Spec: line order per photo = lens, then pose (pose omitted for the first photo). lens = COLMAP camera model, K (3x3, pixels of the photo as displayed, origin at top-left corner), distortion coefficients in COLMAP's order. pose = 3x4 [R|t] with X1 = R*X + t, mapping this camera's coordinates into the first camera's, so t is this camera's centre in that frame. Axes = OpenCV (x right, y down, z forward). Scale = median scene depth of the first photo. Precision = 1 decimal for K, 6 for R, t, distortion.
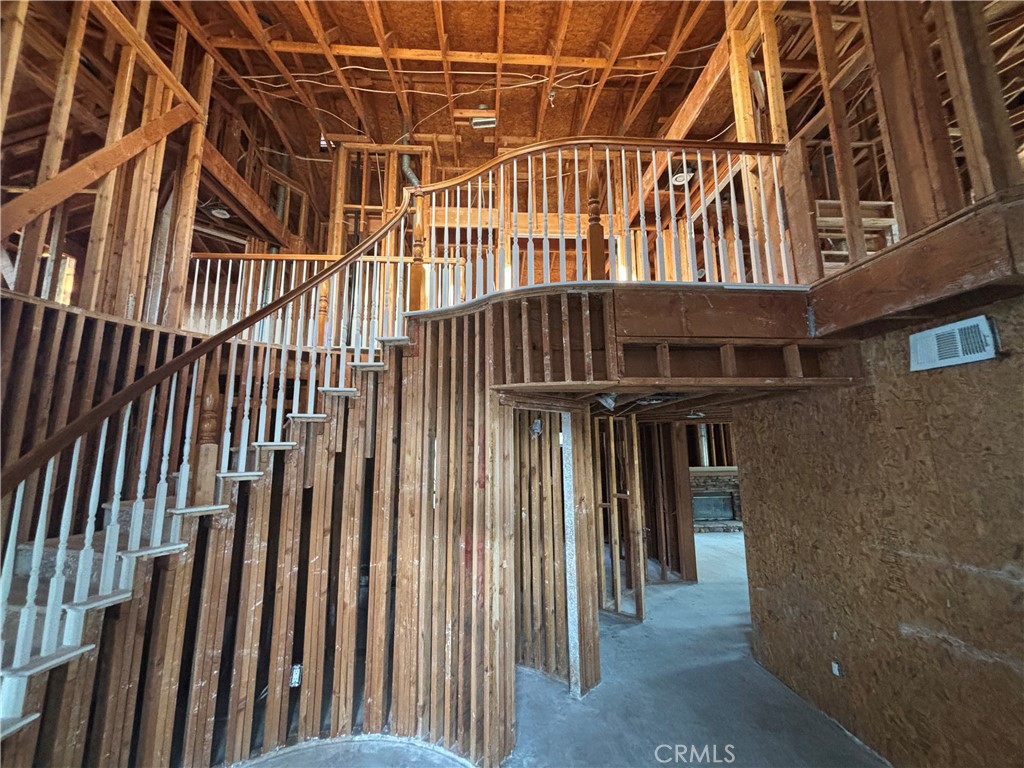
lens RADIAL K [[410.1, 0, 511.3], [0, 410.1, 381.3], [0, 0, 1]] dist [-0.002590, 0.004523]
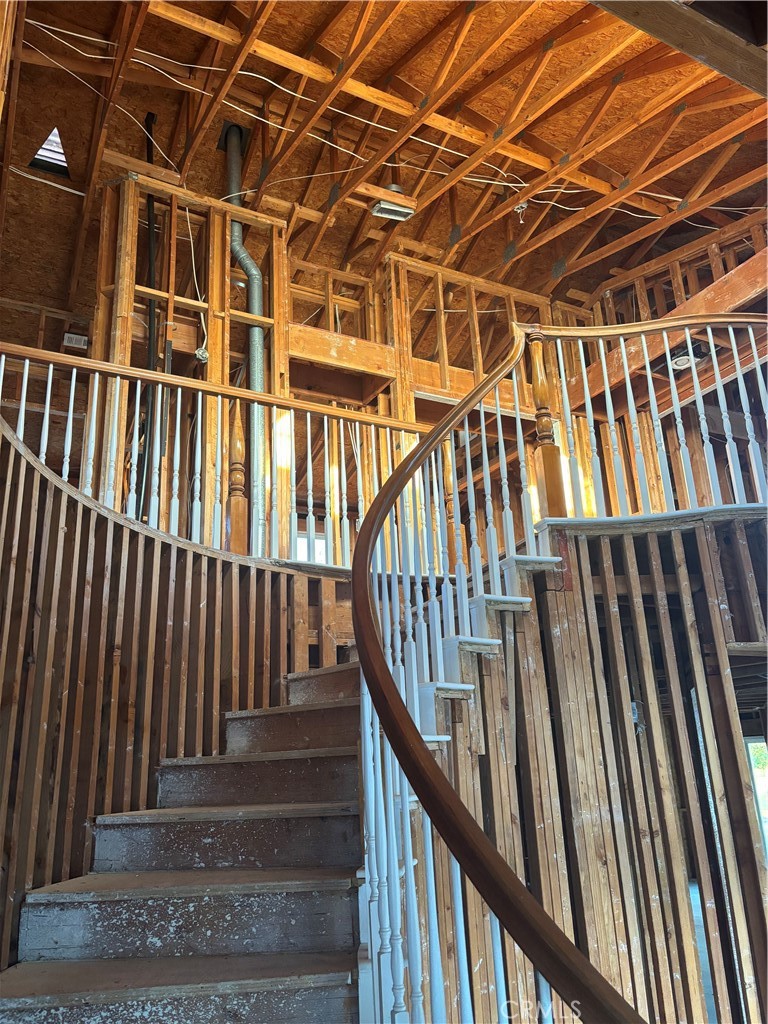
lens RADIAL K [[769.9, 0, 384.0], [0, 769.9, 512.0], [0, 0, 1]] dist [0.012707, -0.002950]
pose [[0.910080, 0.104203, 0.401118, -0.899791], [-0.034155, 0.983440, -0.177987, 0.035138], [-0.413022, 0.148282, 0.898569, 0.056179]]
